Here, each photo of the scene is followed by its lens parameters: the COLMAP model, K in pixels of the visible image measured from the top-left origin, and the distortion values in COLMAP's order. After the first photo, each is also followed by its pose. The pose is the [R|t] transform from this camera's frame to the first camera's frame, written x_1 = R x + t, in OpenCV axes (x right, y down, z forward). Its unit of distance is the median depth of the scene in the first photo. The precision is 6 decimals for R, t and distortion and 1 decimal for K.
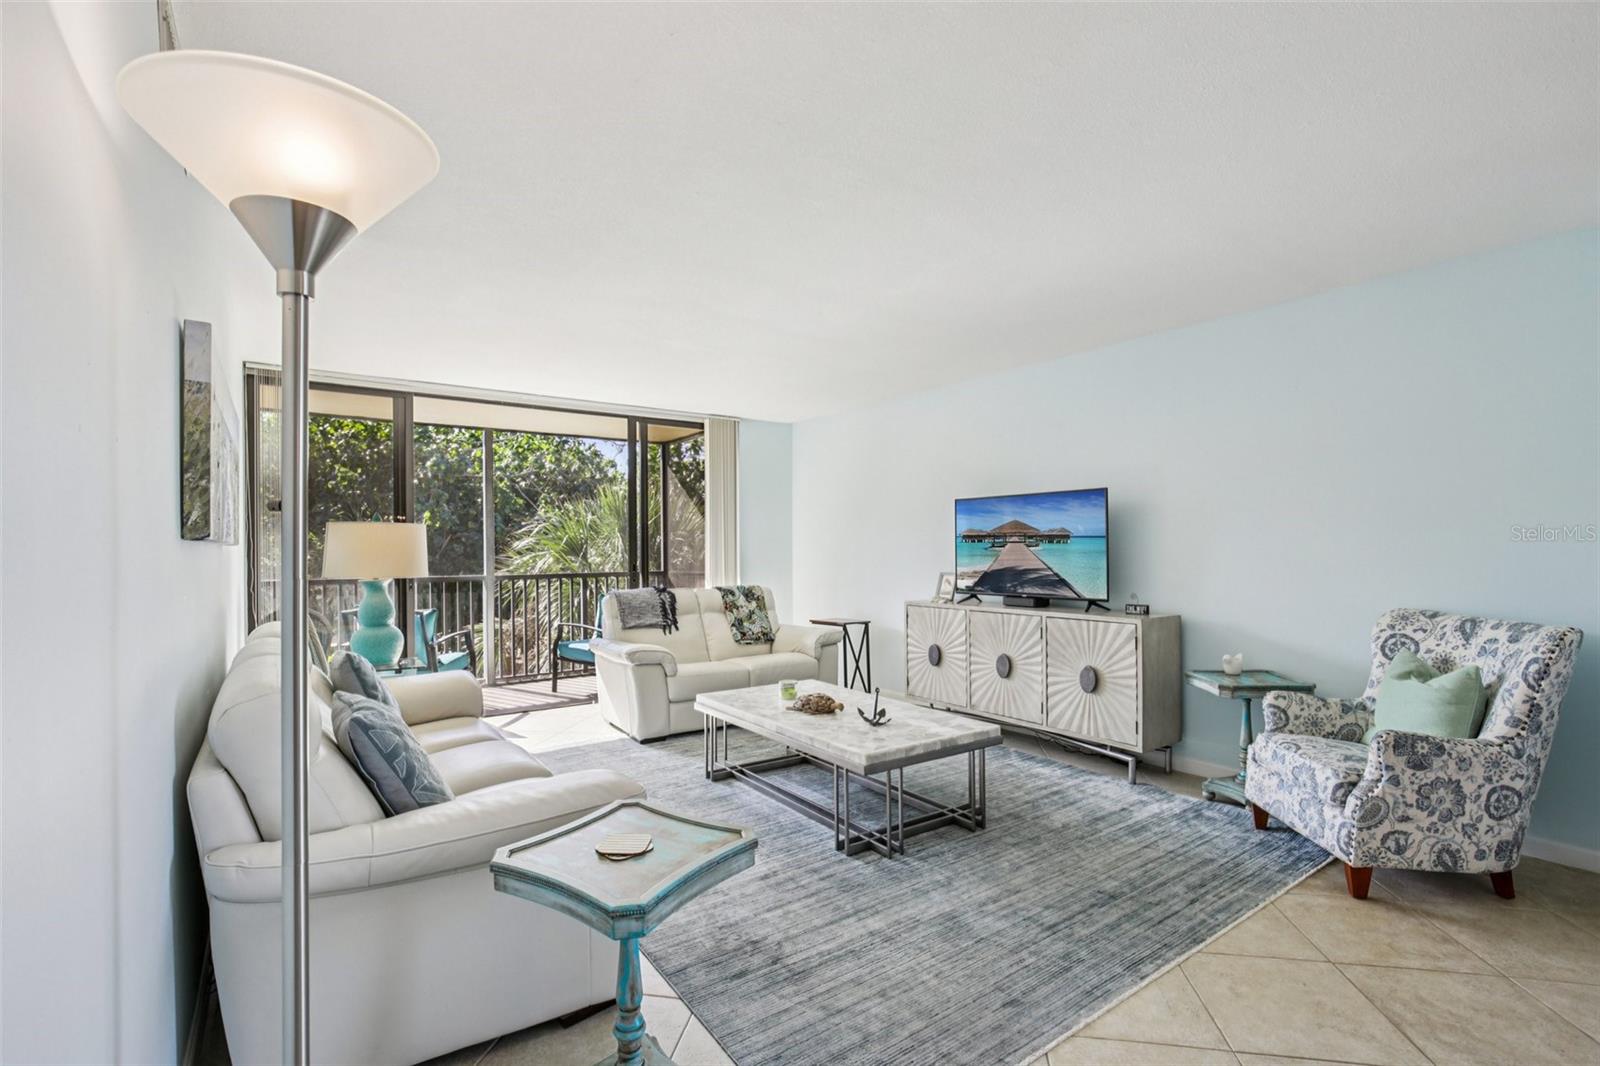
lens RADIAL K [[726.8, 0, 798.1], [0, 726.8, 548.6], [0, 0, 1]] dist [-0.018706, 0.007898]
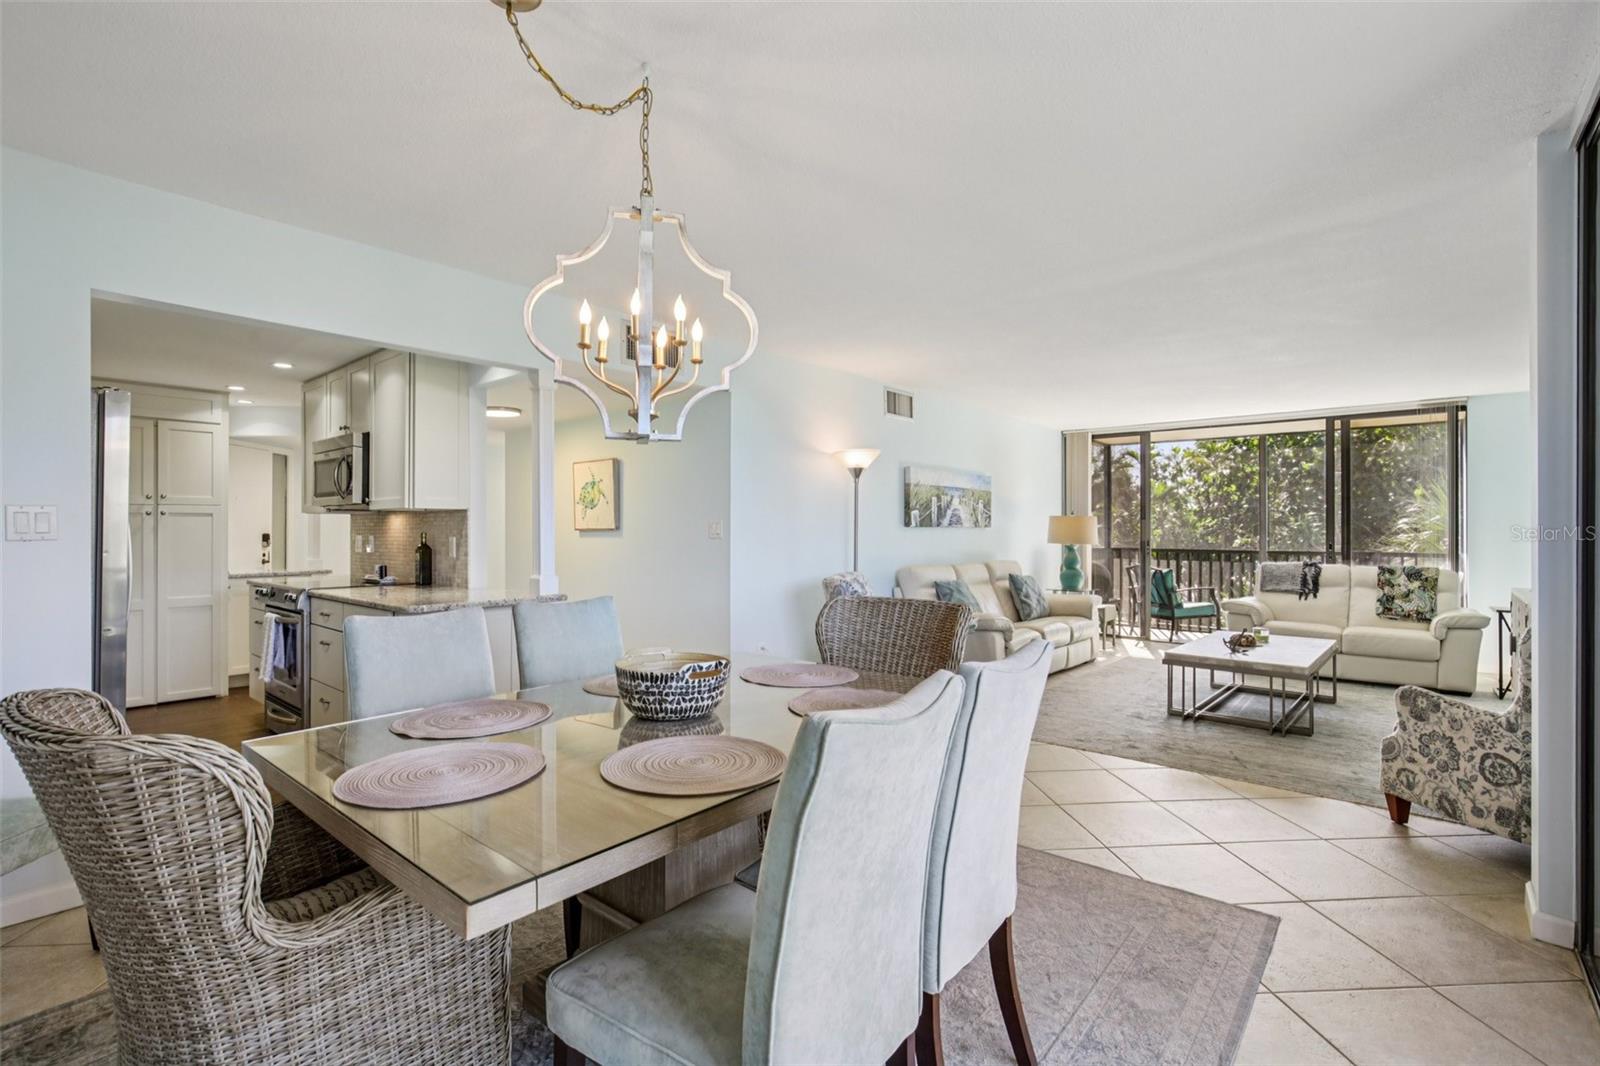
lens RADIAL K [[743.2, 0, 792.6], [0, 743.2, 527.8], [0, 0, 1]] dist [-0.010457, 0.000179]
pose [[0.231809, 0.002871, -0.972757, 1.462655], [-0.003935, 0.999990, 0.002014, -0.006281], [0.972753, 0.003361, 0.231818, -0.230633]]
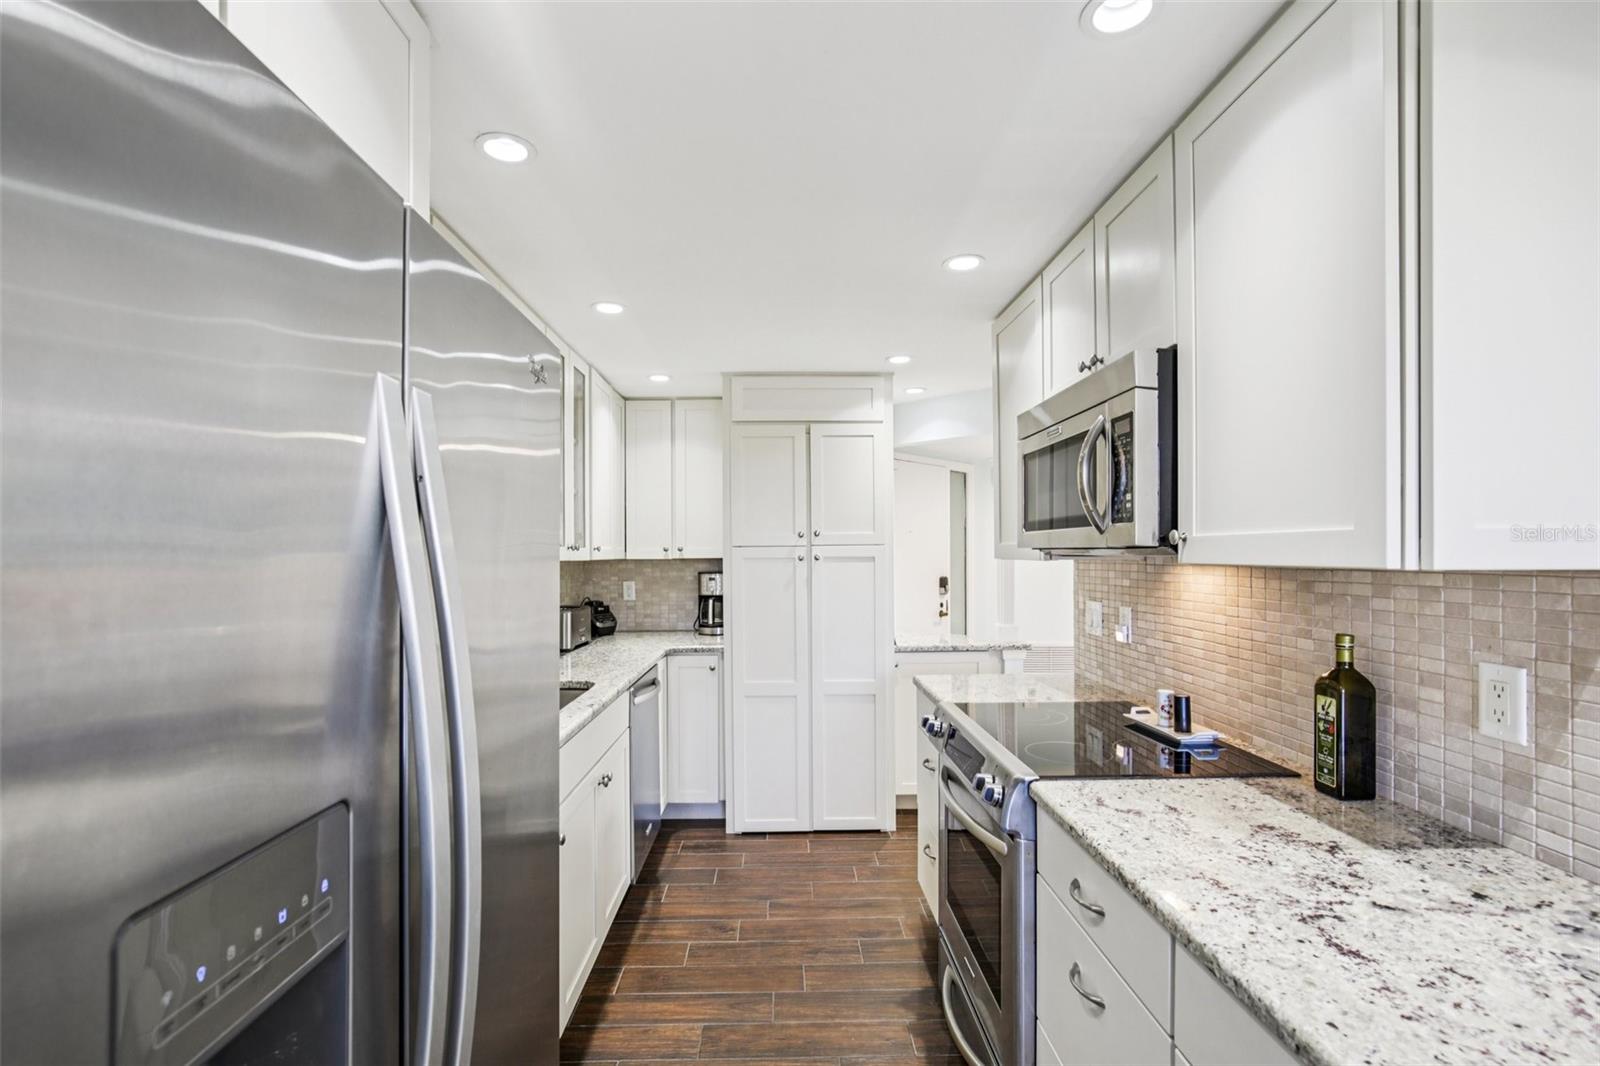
lens RADIAL K [[726.8, 0, 798.1], [0, 726.8, 548.6], [0, 0, 1]] dist [-0.018706, 0.007898]
pose [[-0.553996, 0.002401, -0.832516, 0.457477], [0.004781, 0.999989, -0.000298, -0.045256], [0.832506, -0.004145, -0.554001, -0.629063]]
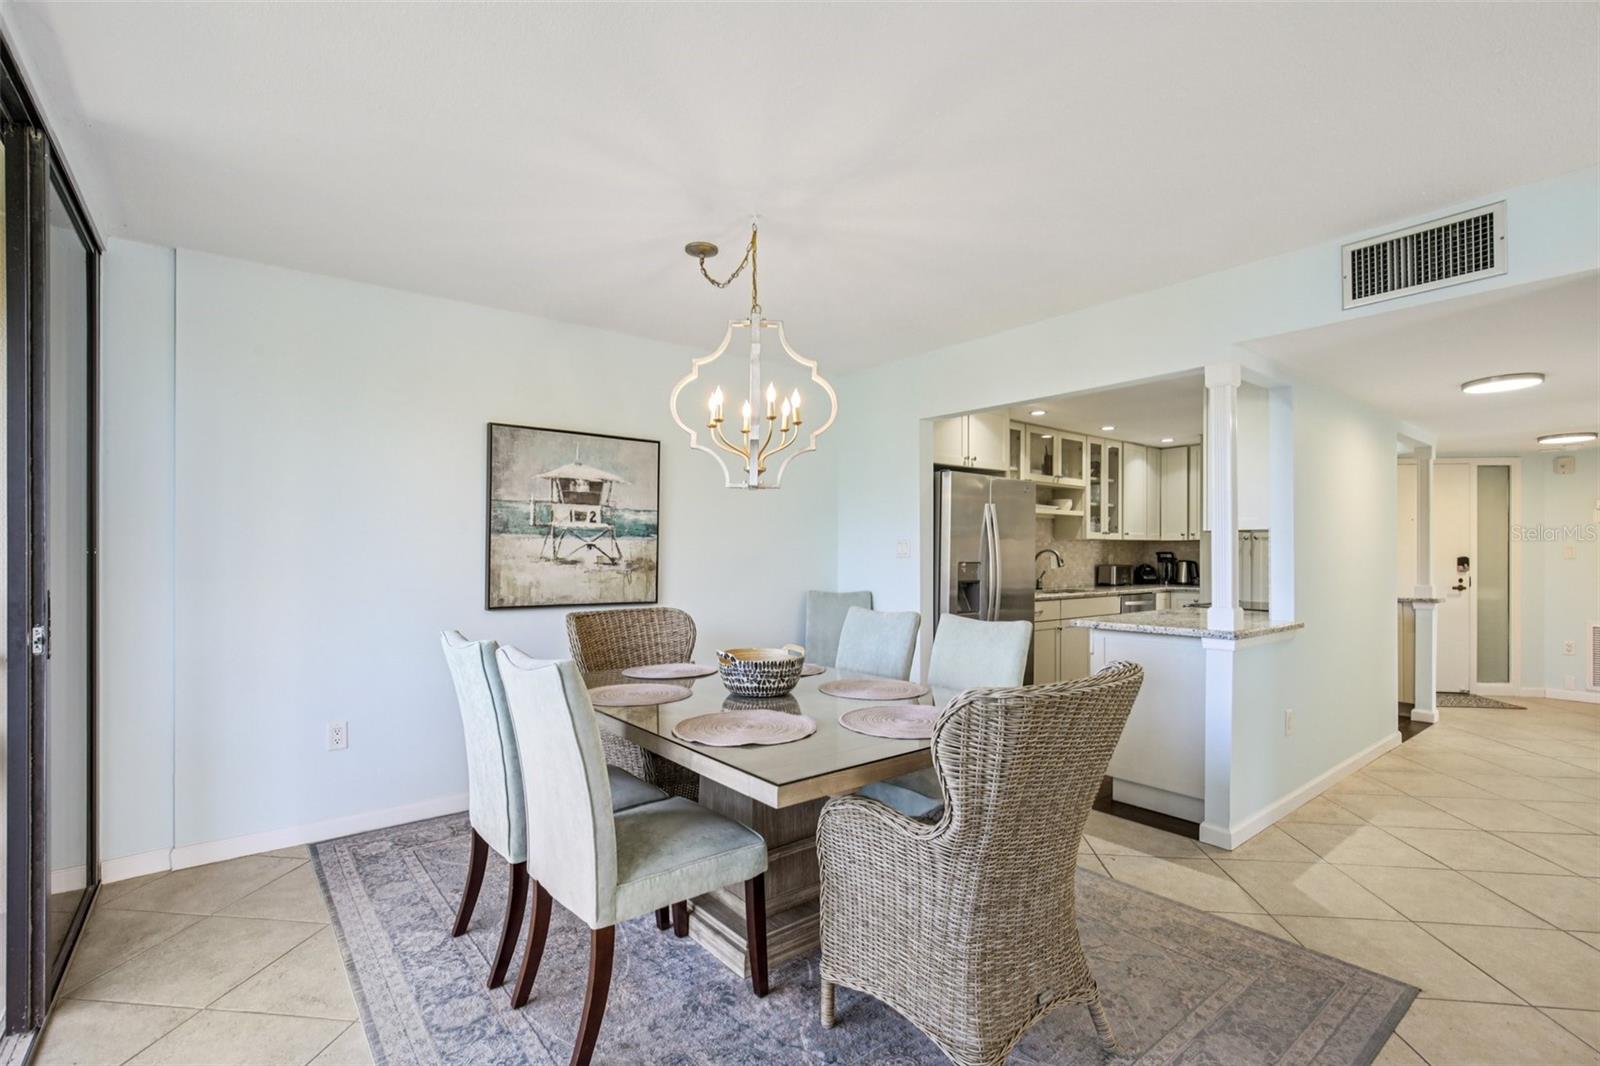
lens RADIAL K [[726.8, 0, 798.1], [0, 726.8, 548.6], [0, 0, 1]] dist [-0.018706, 0.007898]
pose [[-0.998522, 0.003073, -0.054256, 0.821588], [0.003073, 0.999995, 0.000085, -0.006336], [0.054256, -0.000082, -0.998527, 0.639994]]
